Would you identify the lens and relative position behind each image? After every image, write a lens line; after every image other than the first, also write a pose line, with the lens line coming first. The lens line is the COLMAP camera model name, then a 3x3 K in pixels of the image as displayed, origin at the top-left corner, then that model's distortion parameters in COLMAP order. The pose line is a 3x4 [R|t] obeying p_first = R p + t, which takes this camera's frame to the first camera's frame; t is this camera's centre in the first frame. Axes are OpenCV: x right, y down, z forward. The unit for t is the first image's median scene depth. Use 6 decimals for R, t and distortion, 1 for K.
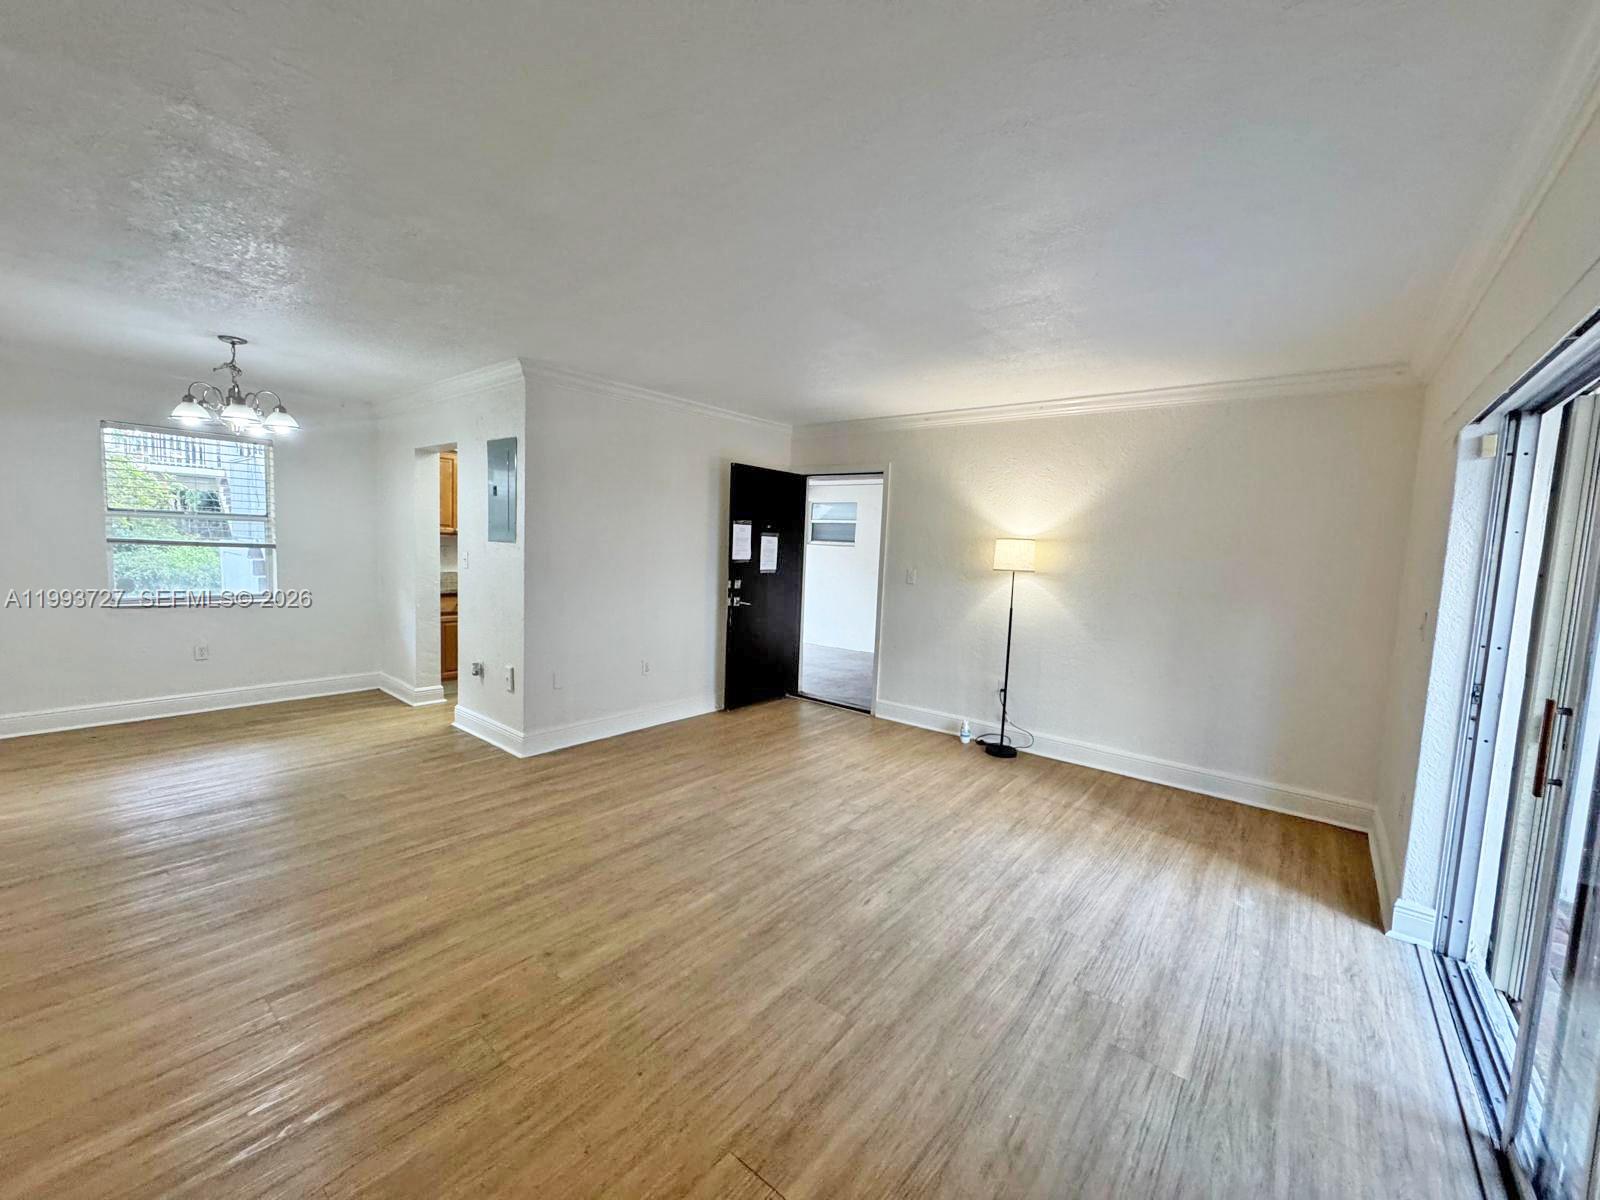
lens RADIAL K [[645.6, 0, 800.0], [0, 645.6, 600.0], [0, 0, 1]] dist [-0.003189, -0.000458]
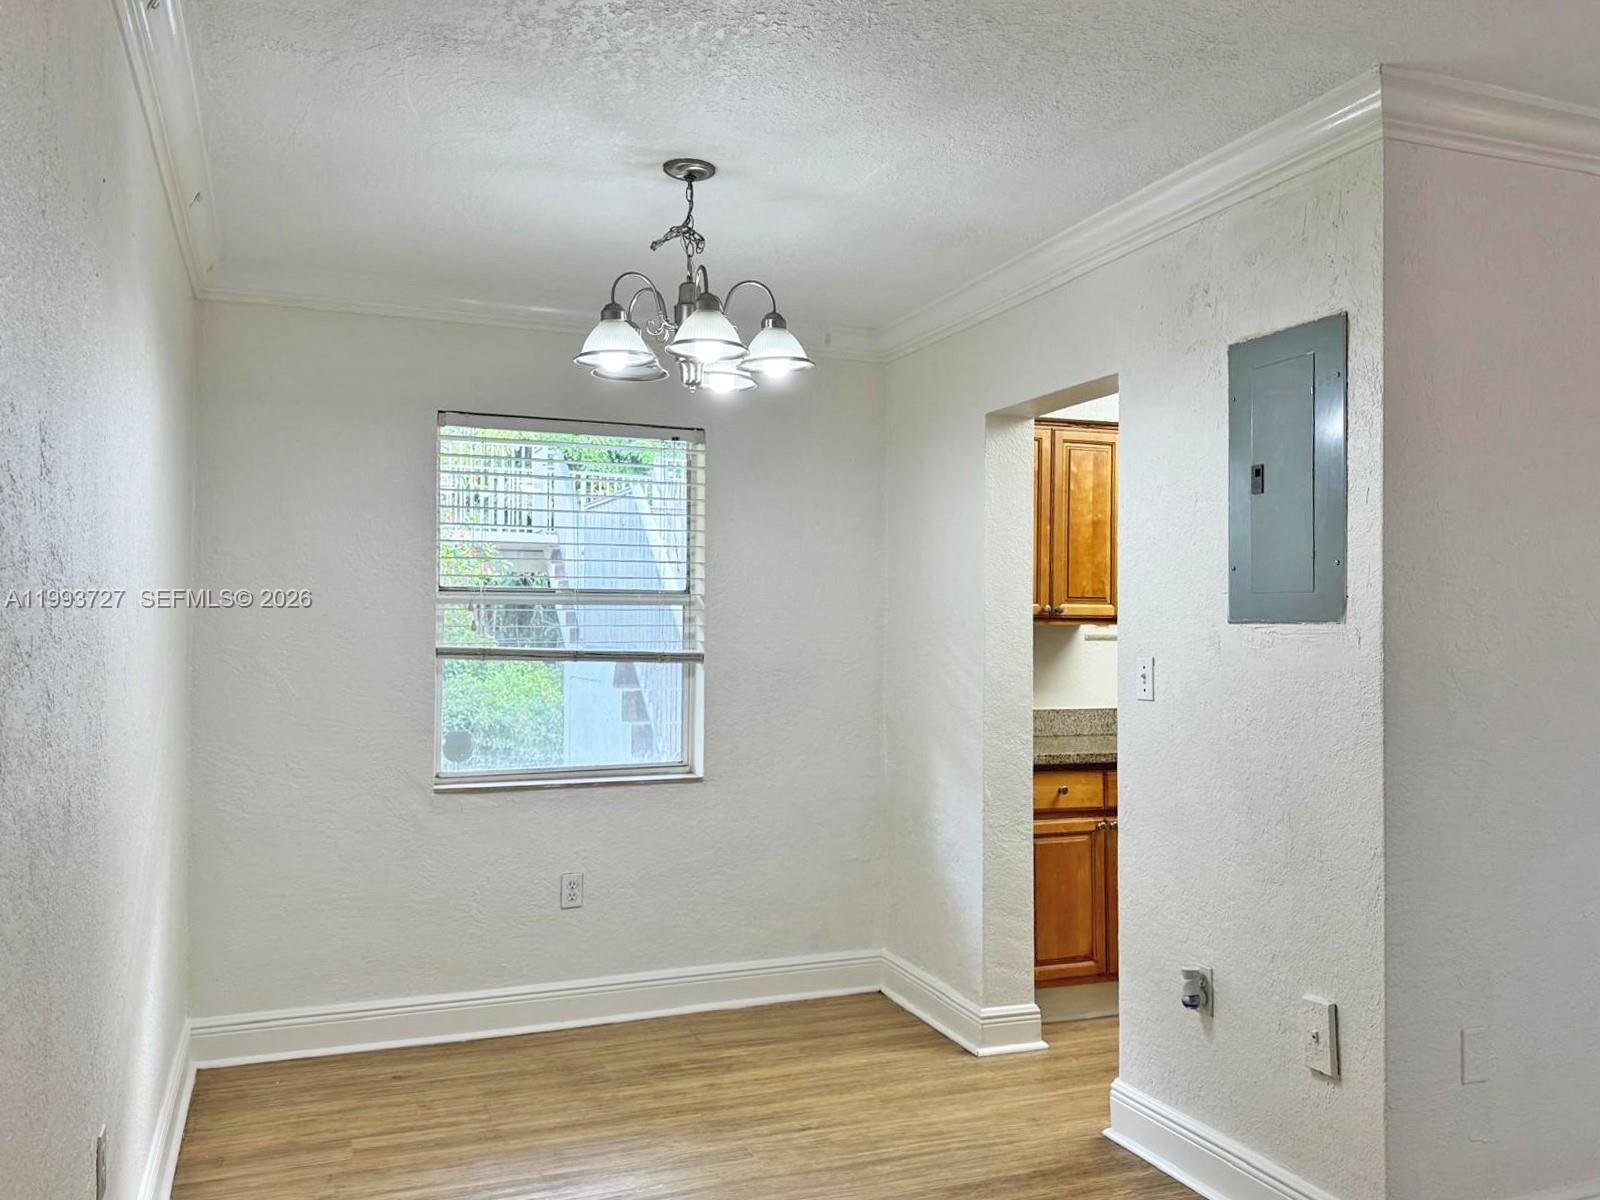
lens RADIAL K [[1306.6, 0, 800.0], [0, 1306.6, 600.0], [0, 0, 1]] dist [0.029046, -0.002252]
pose [[0.872455, -0.050662, -0.486061, -0.345204], [-0.009783, 0.992602, -0.121019, -0.014849], [0.488597, 0.110339, 0.865505, 0.265406]]
